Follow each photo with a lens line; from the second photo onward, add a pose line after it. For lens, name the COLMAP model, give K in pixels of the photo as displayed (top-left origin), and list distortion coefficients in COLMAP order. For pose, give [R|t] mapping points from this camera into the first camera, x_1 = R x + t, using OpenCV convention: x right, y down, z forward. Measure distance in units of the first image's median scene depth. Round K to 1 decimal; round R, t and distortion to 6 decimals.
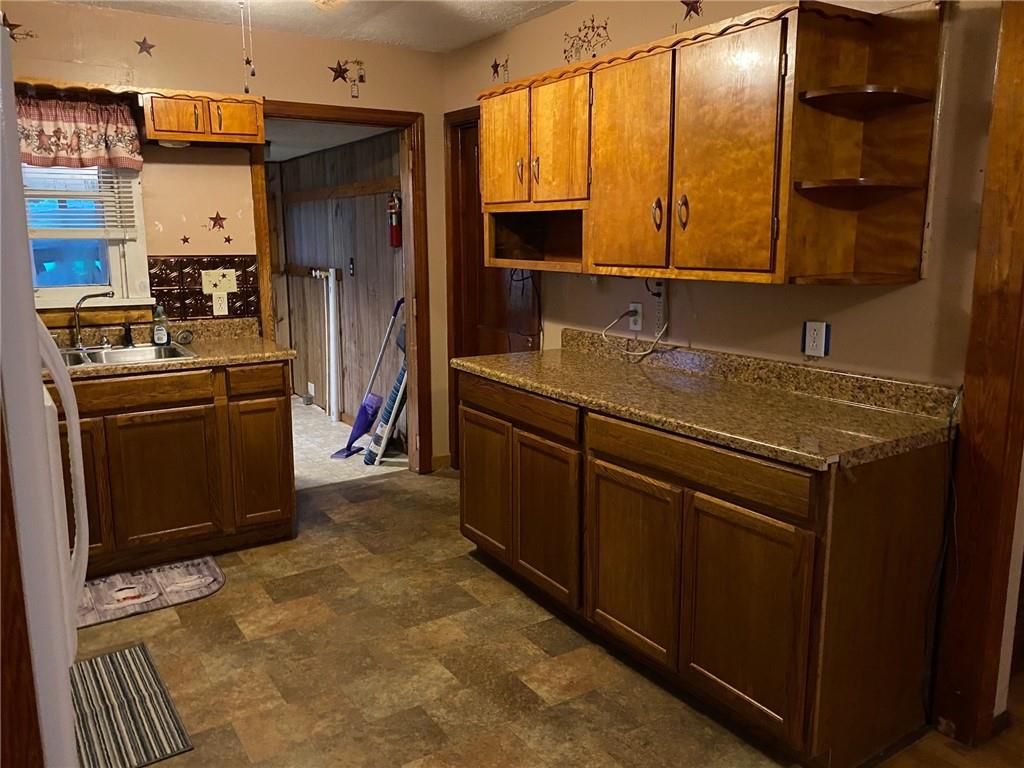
lens RADIAL K [[780.1, 0, 513.2], [0, 780.1, 378.0], [0, 0, 1]] dist [0.047884, -0.070156]
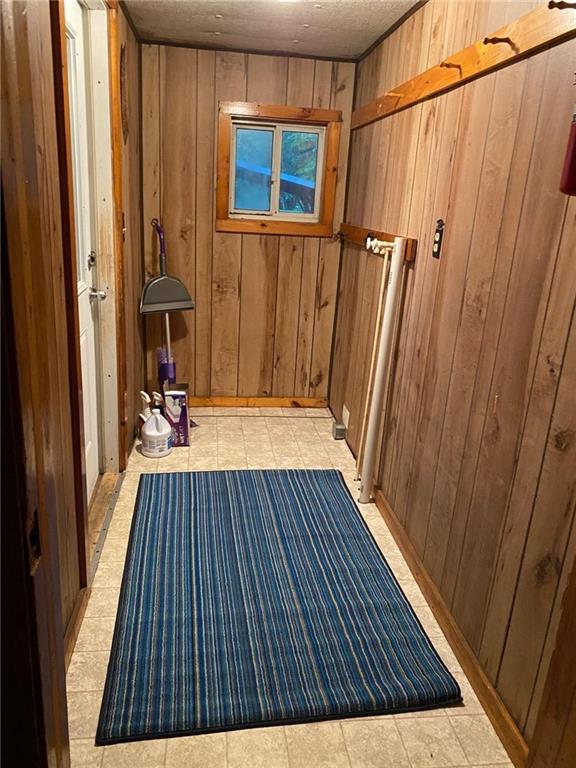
lens RADIAL K [[585.1, 0, 290.0], [0, 585.1, 384.1], [0, 0, 1]] dist [0.047884, -0.070156]
pose [[0.895328, 0.186268, -0.404589, -0.208491], [-0.136120, 0.979325, 0.149647, -0.163476], [0.424098, -0.078911, 0.902172, 1.058252]]
